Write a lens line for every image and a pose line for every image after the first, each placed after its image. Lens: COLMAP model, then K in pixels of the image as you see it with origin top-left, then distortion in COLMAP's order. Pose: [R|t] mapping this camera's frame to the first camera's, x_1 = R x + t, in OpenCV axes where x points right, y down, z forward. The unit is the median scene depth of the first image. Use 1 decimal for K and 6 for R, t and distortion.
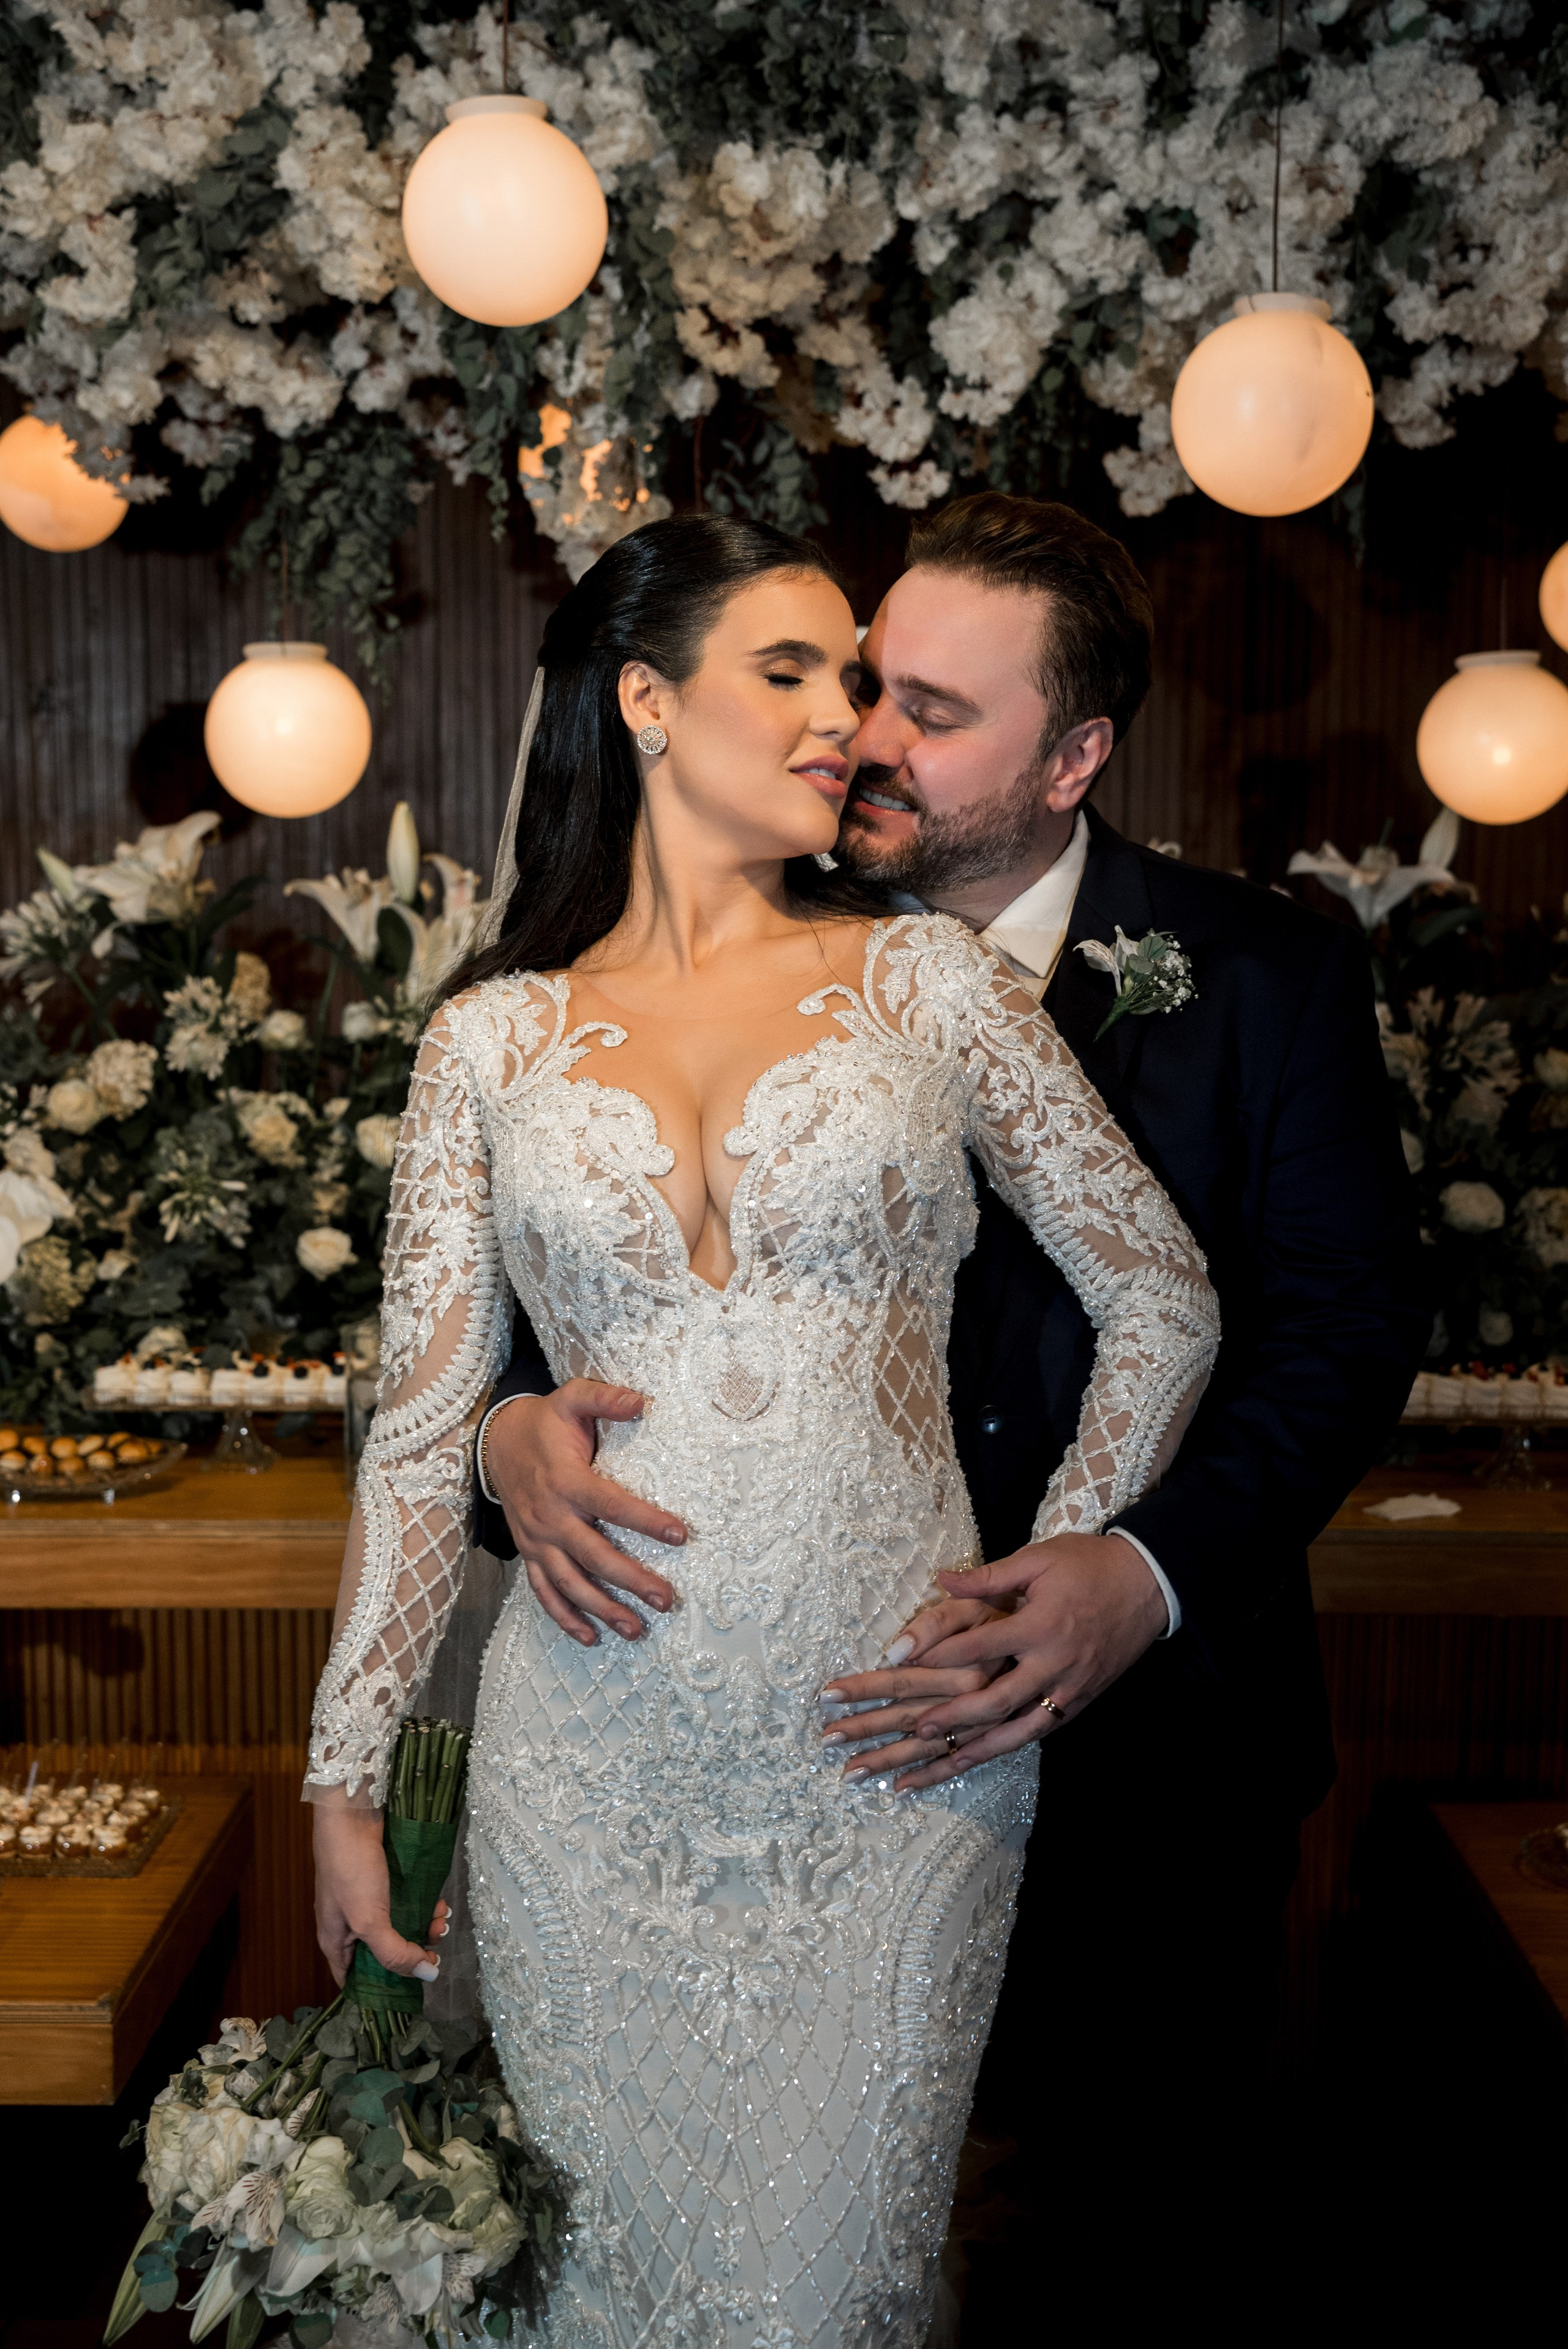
lens RADIAL K [[2511.8, 0, 844.1], [0, 2511.8, 1168.3], [0, 0, 1]] dist [-0.004837, -0.001001]
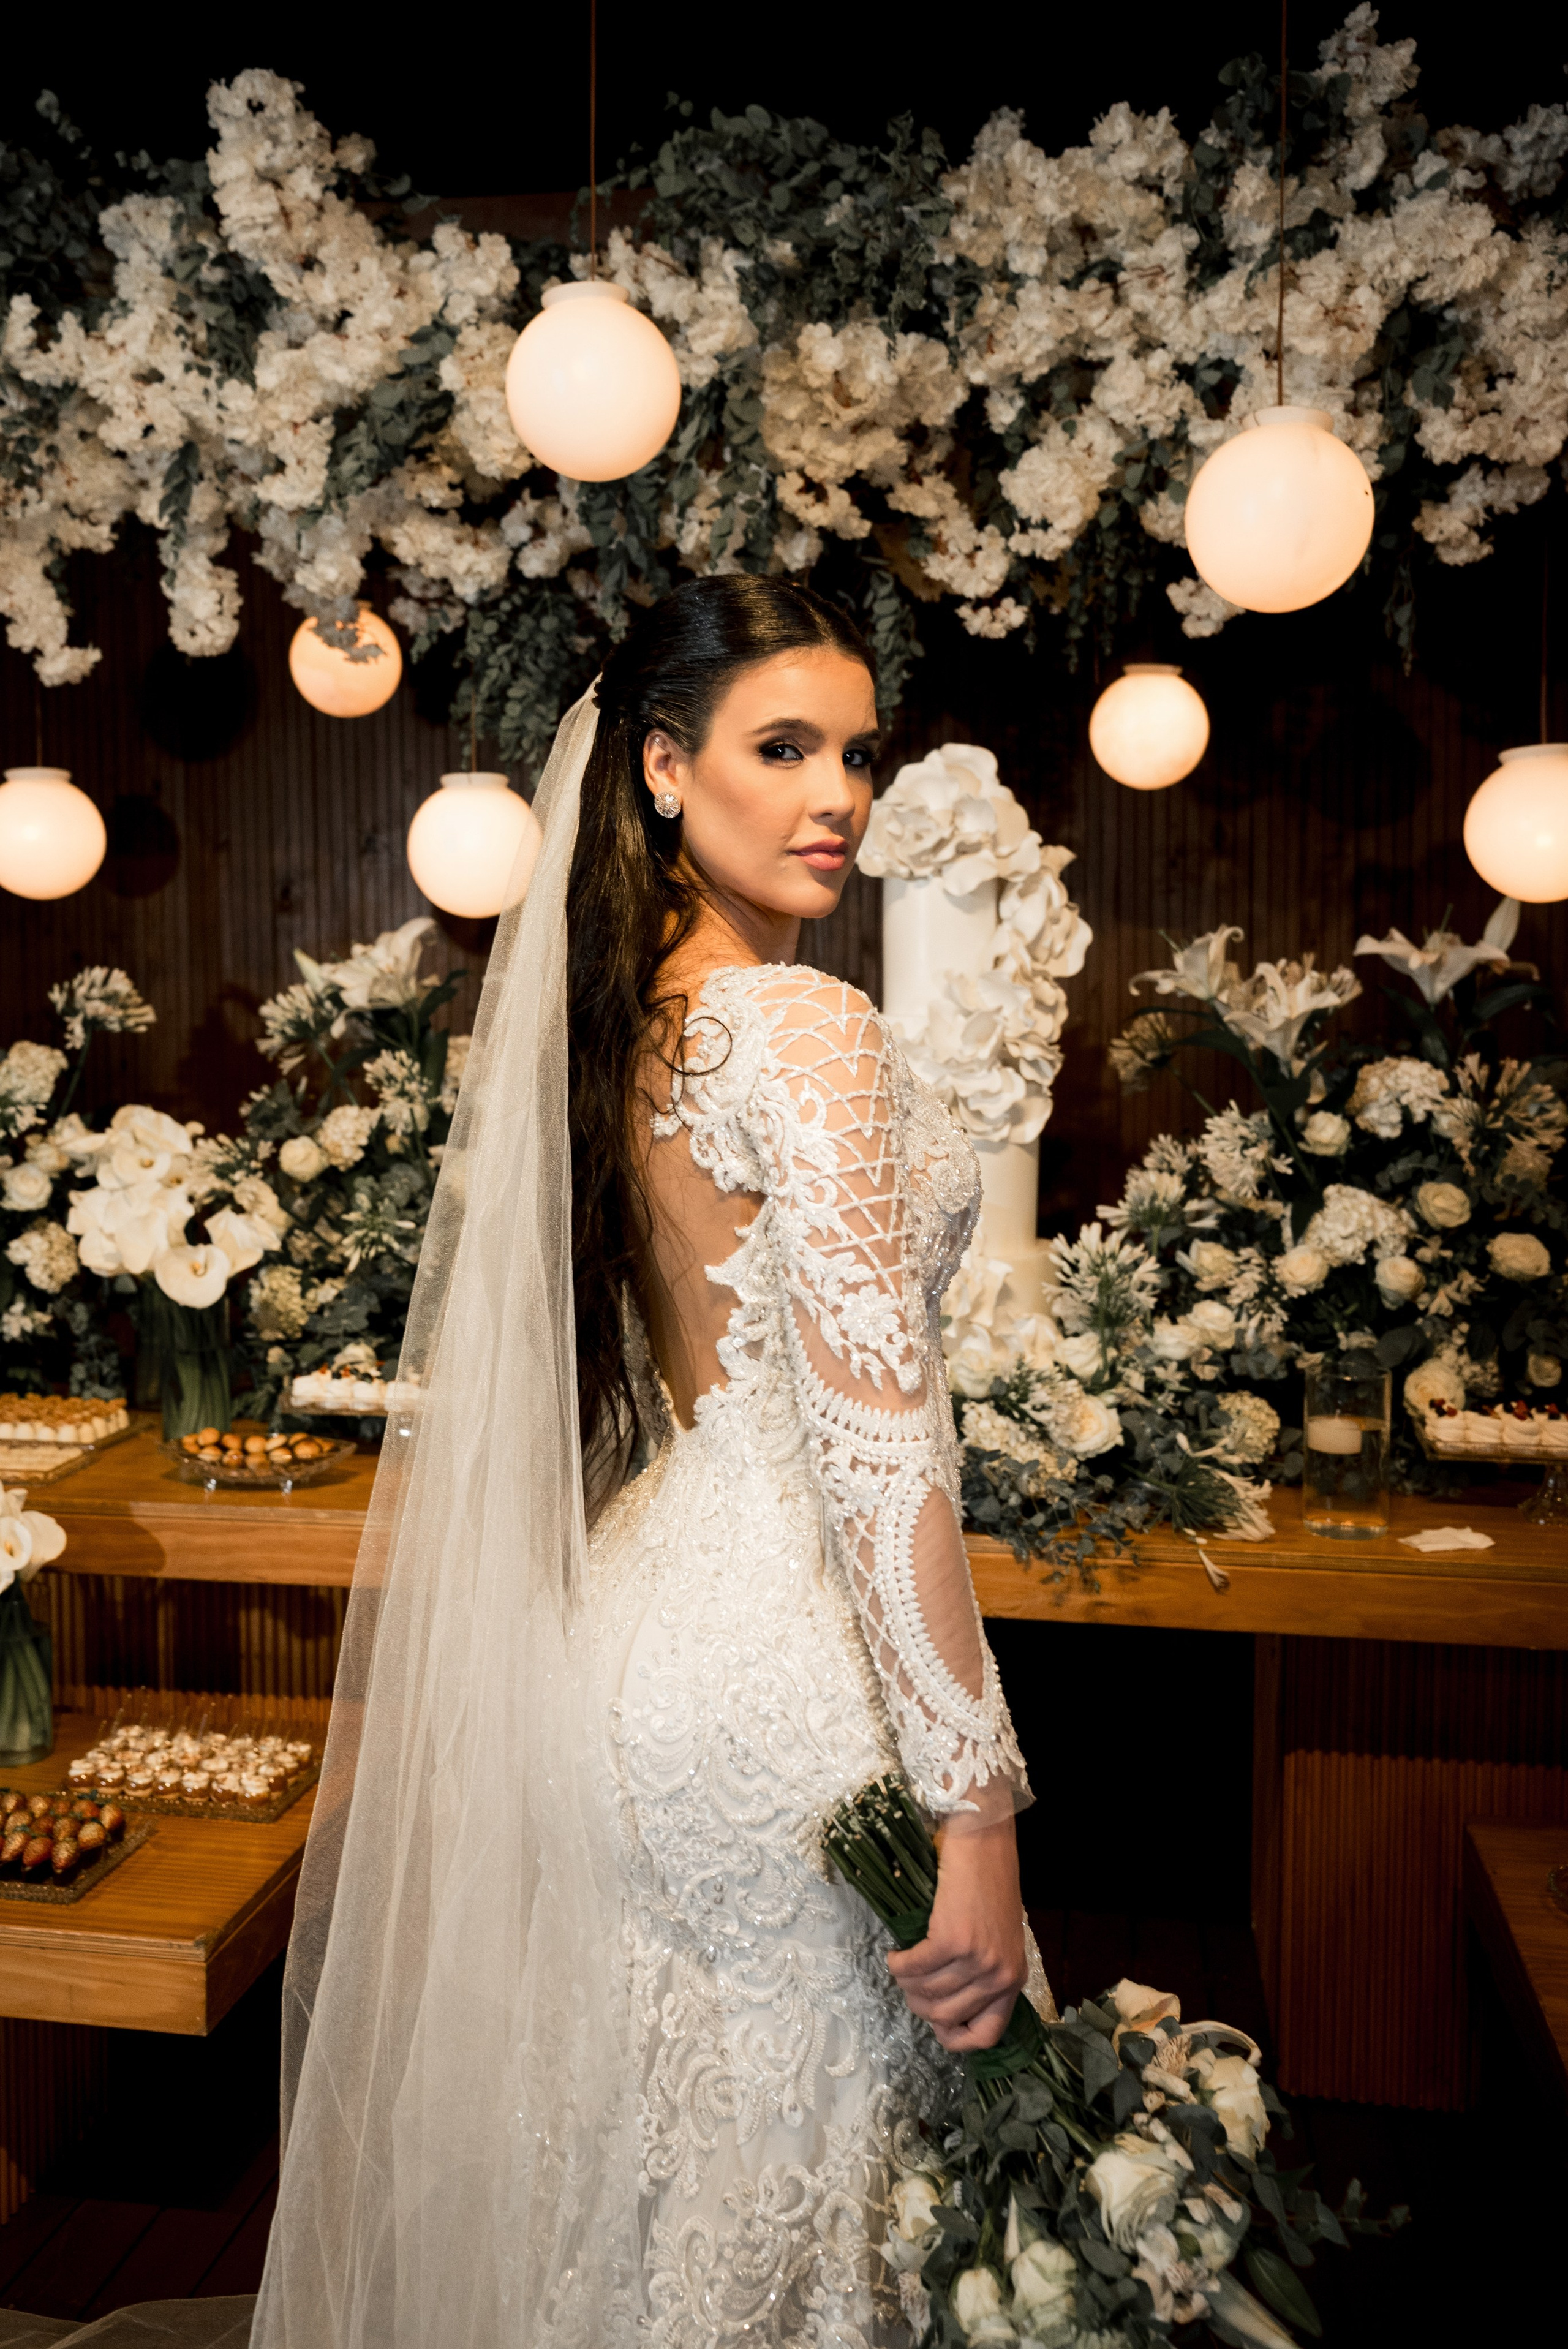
lens RADIAL K [[1962.1, 0, 766.2], [0, 1962.1, 1111.4], [0, 0, 1]] dist [-0.000206, -0.000153]
pose [[0.983370, -0.001310, -0.181607, 0.090929], [-0.009615, 0.998196, -0.059266, 0.006720], [0.181357, 0.060026, 0.981584, 0.121109]]
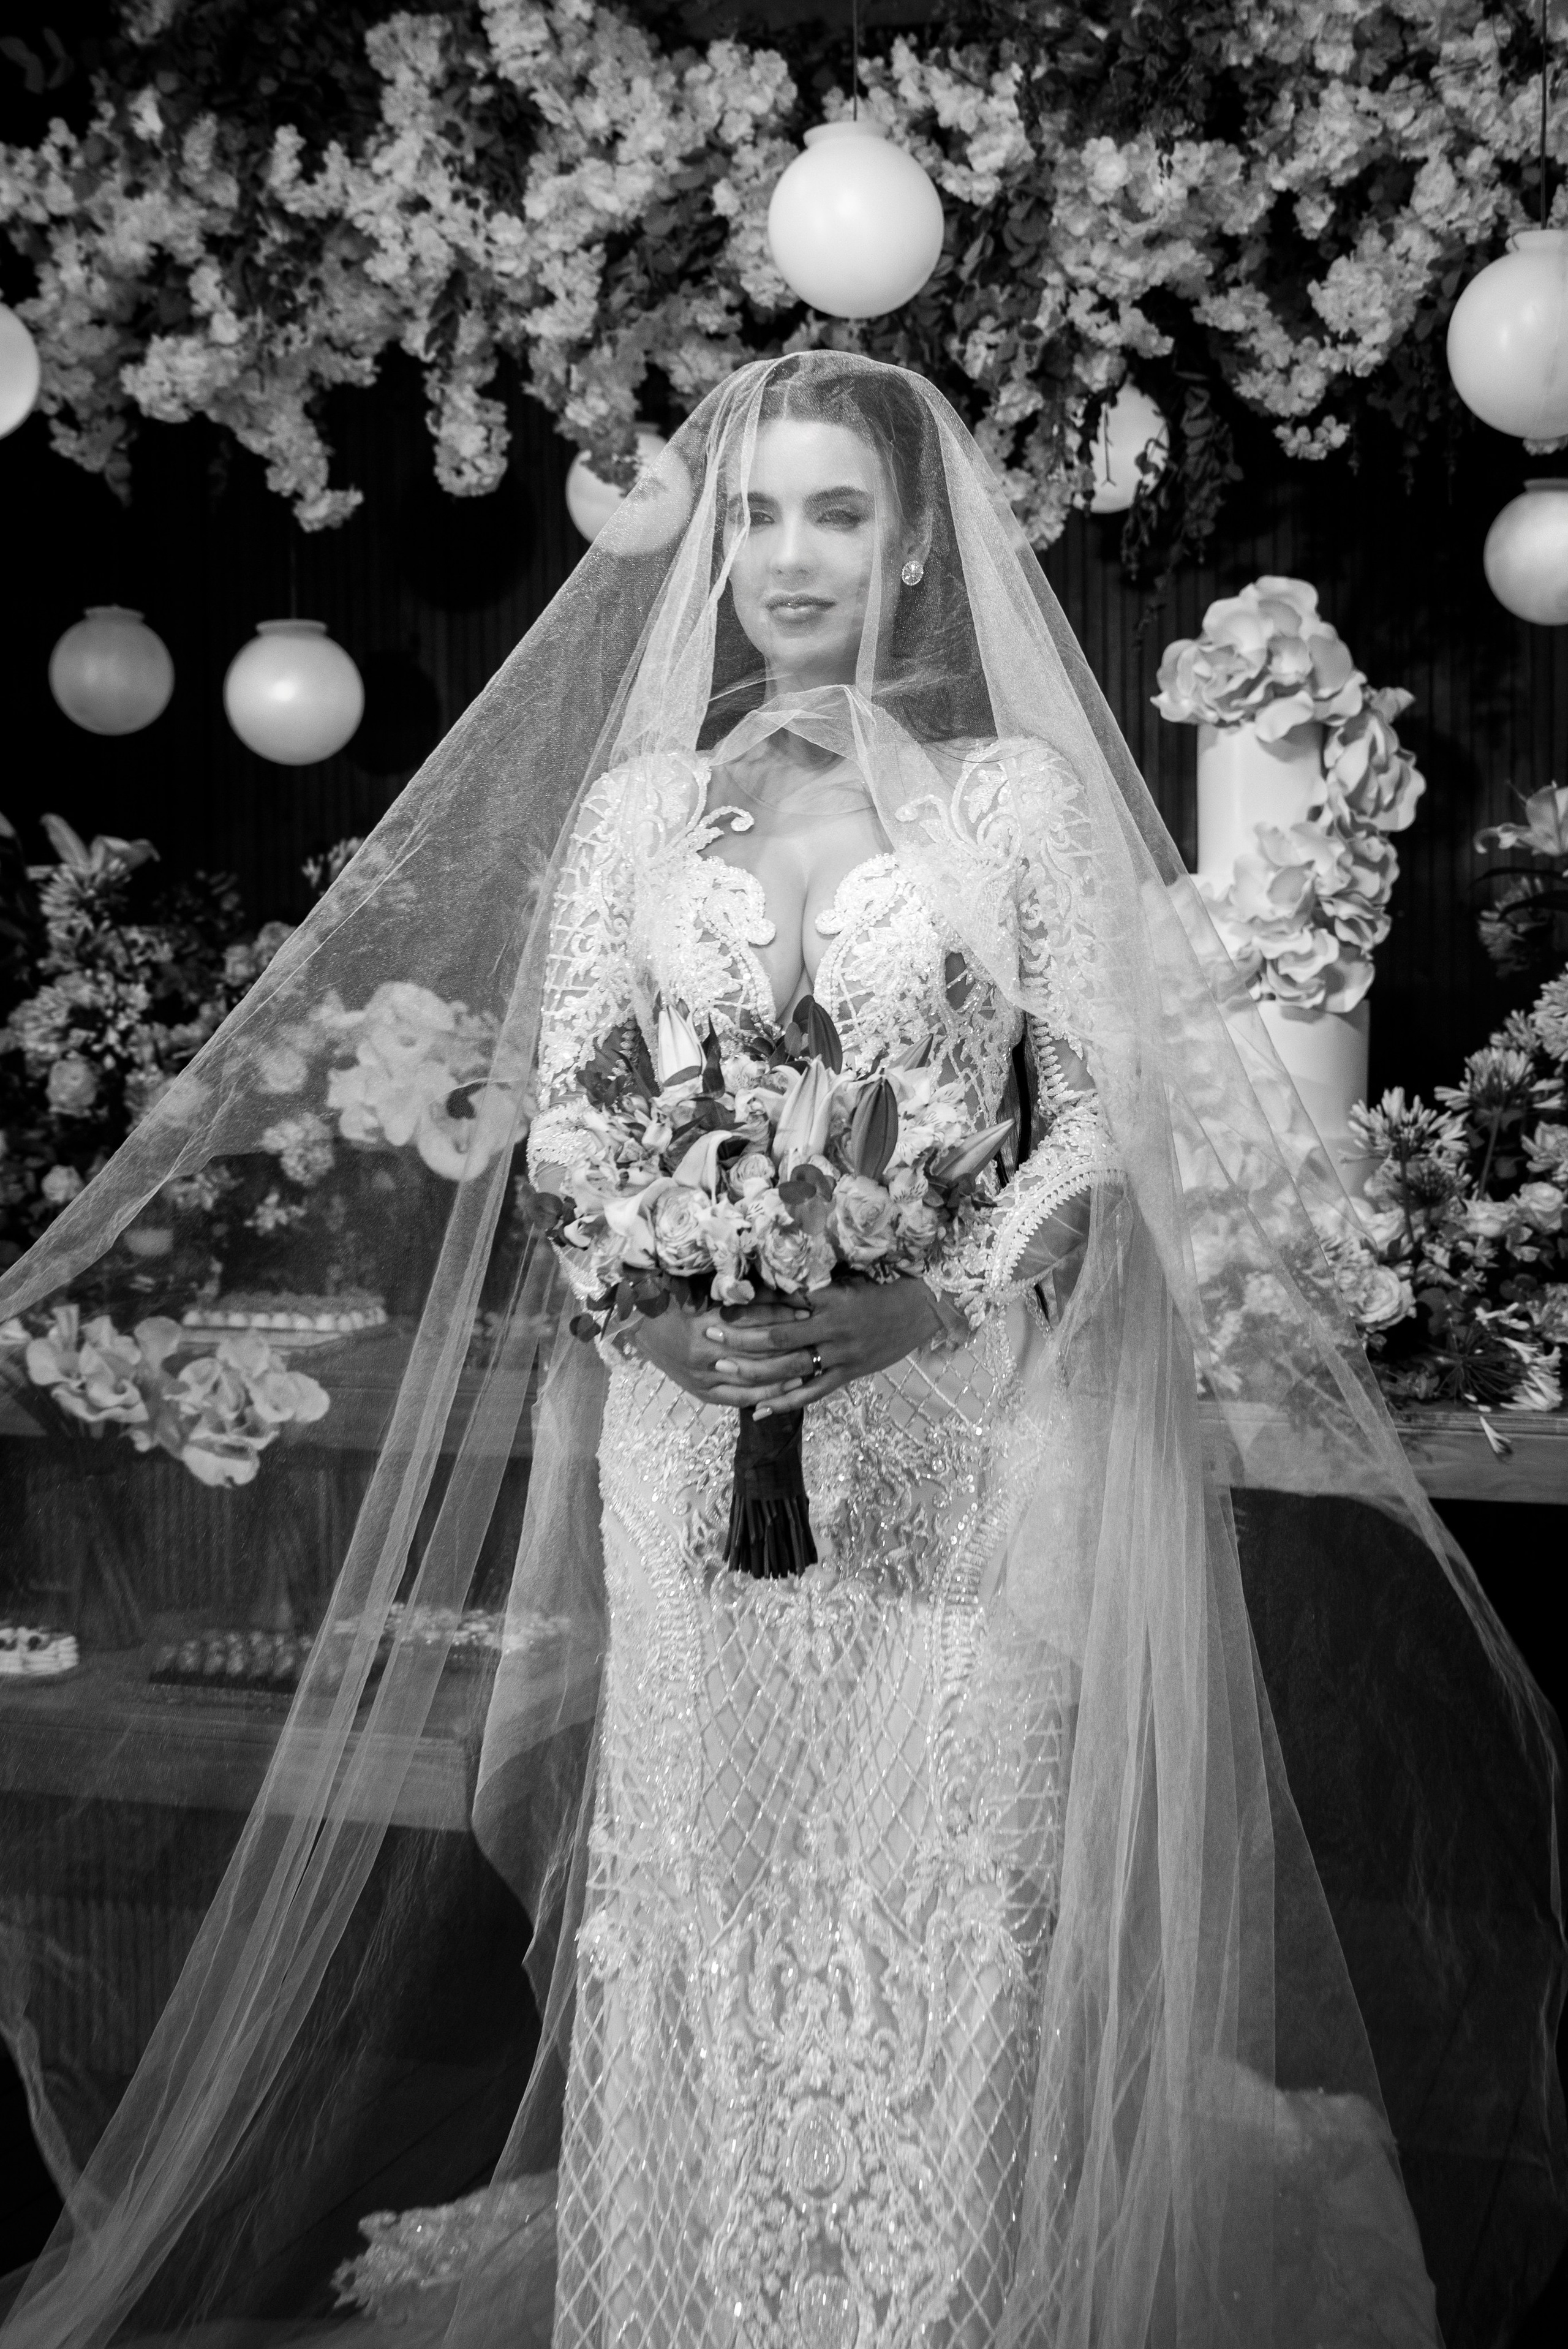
lens RADIAL K [[2960.3, 0, 942.9], [0, 2960.3, 1124.4], [0, 0, 1]] dist [-0.010969, 0.010747]
pose [[0.954668, 0.002650, -0.297662, 0.257512], [-0.021018, 0.998065, -0.058524, 0.091970], [0.296931, 0.062127, 0.952876, -0.209769]]
